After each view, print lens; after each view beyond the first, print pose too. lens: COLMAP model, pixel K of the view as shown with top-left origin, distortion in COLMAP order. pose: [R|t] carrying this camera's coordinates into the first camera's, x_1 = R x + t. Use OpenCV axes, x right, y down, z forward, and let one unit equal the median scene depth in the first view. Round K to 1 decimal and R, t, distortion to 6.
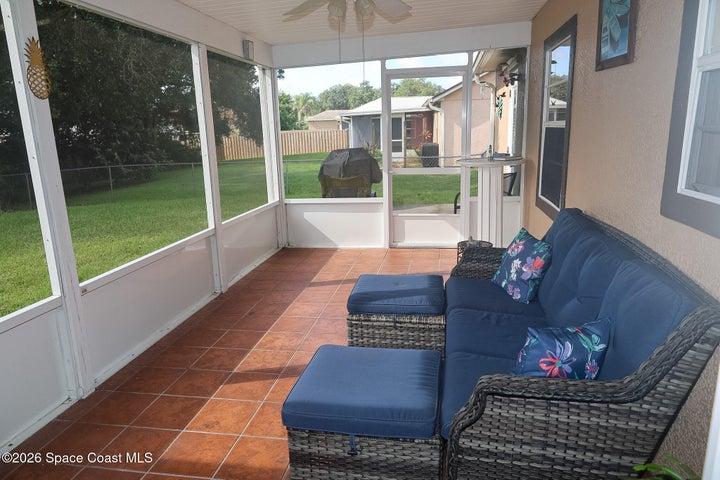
lens RADIAL K [[489.9, 0, 359.6], [0, 489.9, 237.4], [0, 0, 1]] dist [-0.002694, 0.001268]
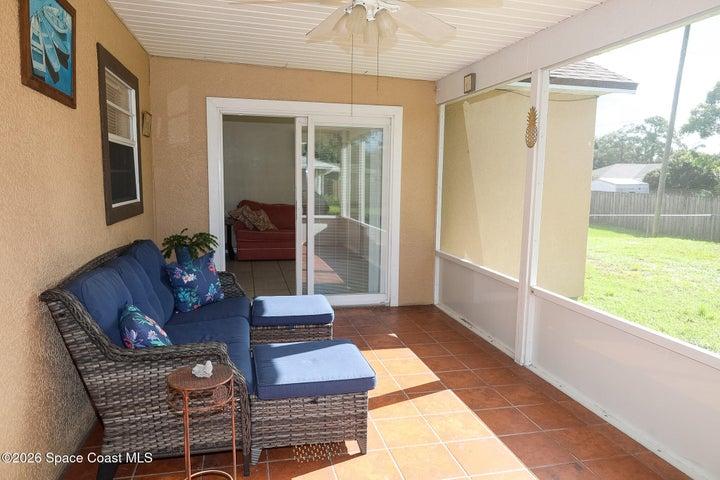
lens RADIAL K [[489.9, 0, 360.3], [0, 489.9, 241.5], [0, 0, 1]] dist [-0.002694, 0.001268]
pose [[-0.915638, 0.068896, -0.396057, 0.325519], [-0.077121, 0.936801, 0.341257, -0.384181], [0.394538, 0.343012, -0.852457, 1.714383]]
